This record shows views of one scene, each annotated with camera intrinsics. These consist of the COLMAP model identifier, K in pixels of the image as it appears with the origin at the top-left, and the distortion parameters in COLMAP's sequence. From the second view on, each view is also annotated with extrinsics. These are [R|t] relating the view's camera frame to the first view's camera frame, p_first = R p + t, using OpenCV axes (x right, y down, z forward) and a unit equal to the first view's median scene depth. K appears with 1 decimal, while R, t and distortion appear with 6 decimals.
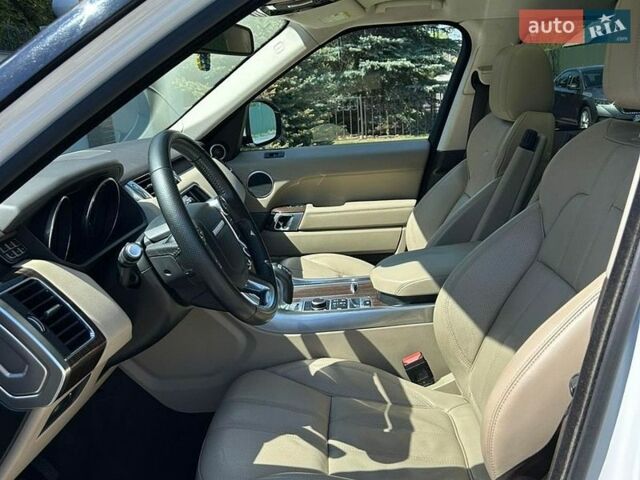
lens RADIAL K [[643.4, 0, 320.0], [0, 643.4, 240.0], [0, 0, 1]] dist [0.071628, -0.126418]
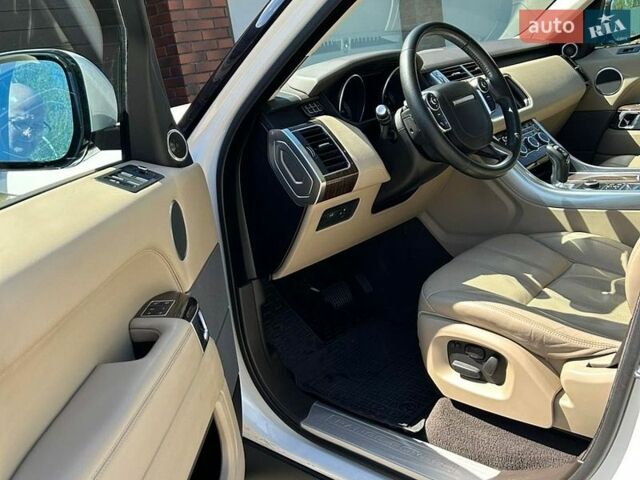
lens RADIAL K [[643.4, 0, 320.0], [0, 643.4, 240.0], [0, 0, 1]] dist [0.071628, -0.126418]
pose [[0.775398, 0.136763, -0.616484, 0.337074], [-0.063921, 0.988250, 0.138839, 0.071381], [0.628229, -0.068249, 0.775029, -0.126678]]
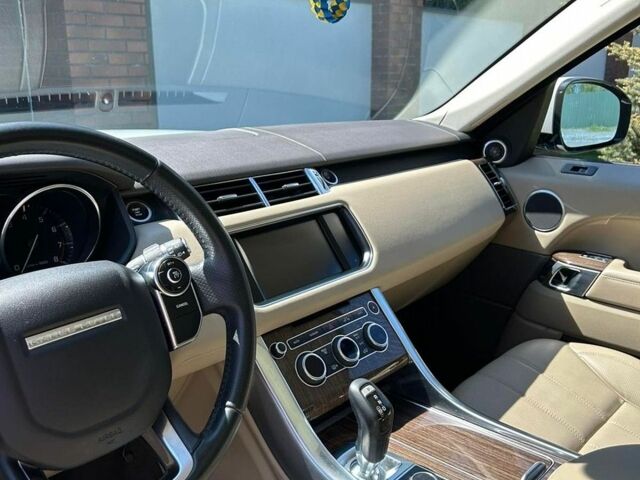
lens RADIAL K [[643.4, 0, 320.0], [0, 643.4, 240.0], [0, 0, 1]] dist [0.071628, -0.126418]
pose [[0.761647, 0.240690, -0.601633, 0.207588], [-0.209299, 0.970070, 0.123122, -0.142839], [0.613260, 0.032146, 0.789227, 0.554421]]
